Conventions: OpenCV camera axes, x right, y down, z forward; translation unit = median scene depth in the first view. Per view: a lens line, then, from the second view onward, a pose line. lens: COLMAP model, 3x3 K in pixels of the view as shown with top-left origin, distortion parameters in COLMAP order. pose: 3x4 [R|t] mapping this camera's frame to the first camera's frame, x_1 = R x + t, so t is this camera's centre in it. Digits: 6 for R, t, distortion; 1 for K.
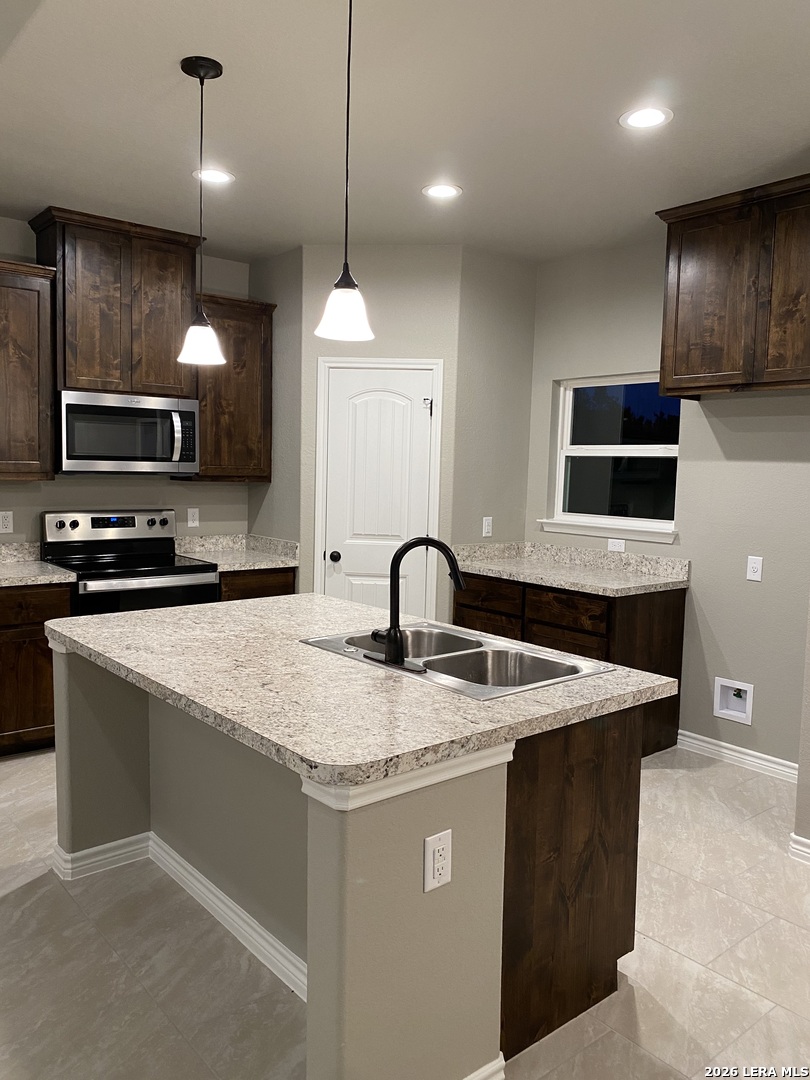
lens RADIAL K [[822.3, 0, 402.6], [0, 822.3, 535.5], [0, 0, 1]] dist [0.007017, -0.010832]
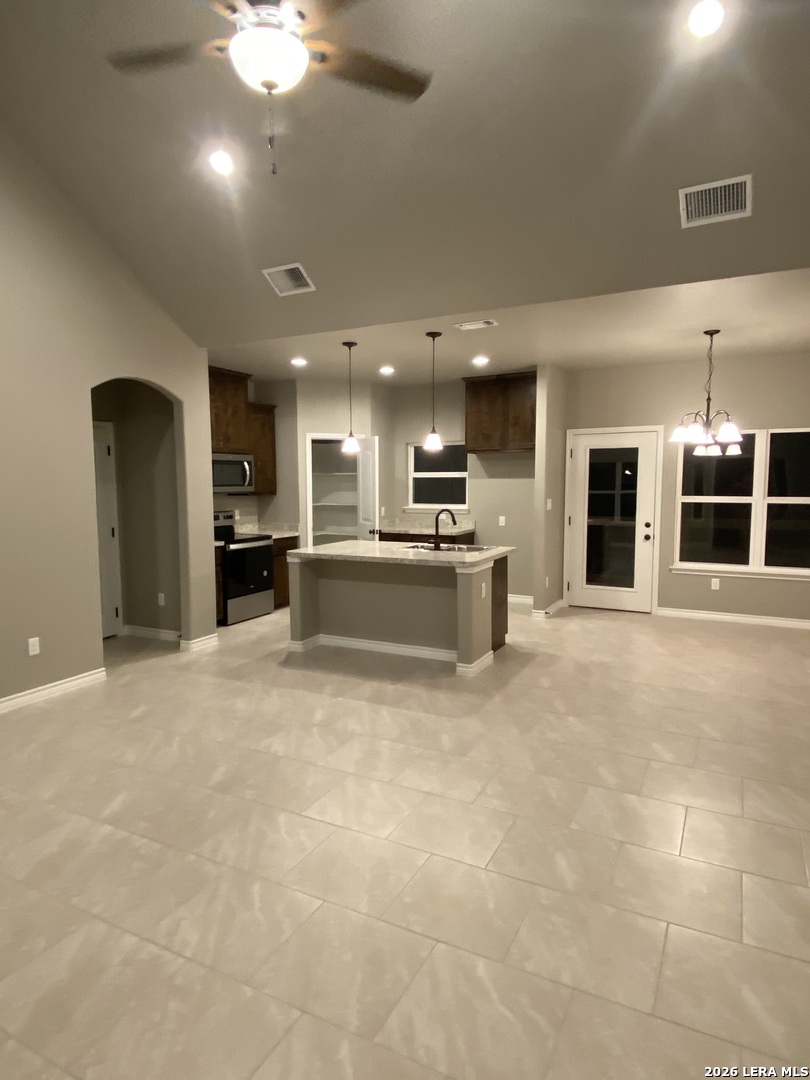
lens RADIAL K [[635.9, 0, 405.0], [0, 635.9, 540.0], [0, 0, 1]] dist [0.004429, 0.000136]
pose [[0.916294, -0.066415, 0.394960, -0.563905], [0.060938, 0.997792, 0.026412, 0.025720], [-0.395843, -0.000133, 0.918318, -0.607369]]
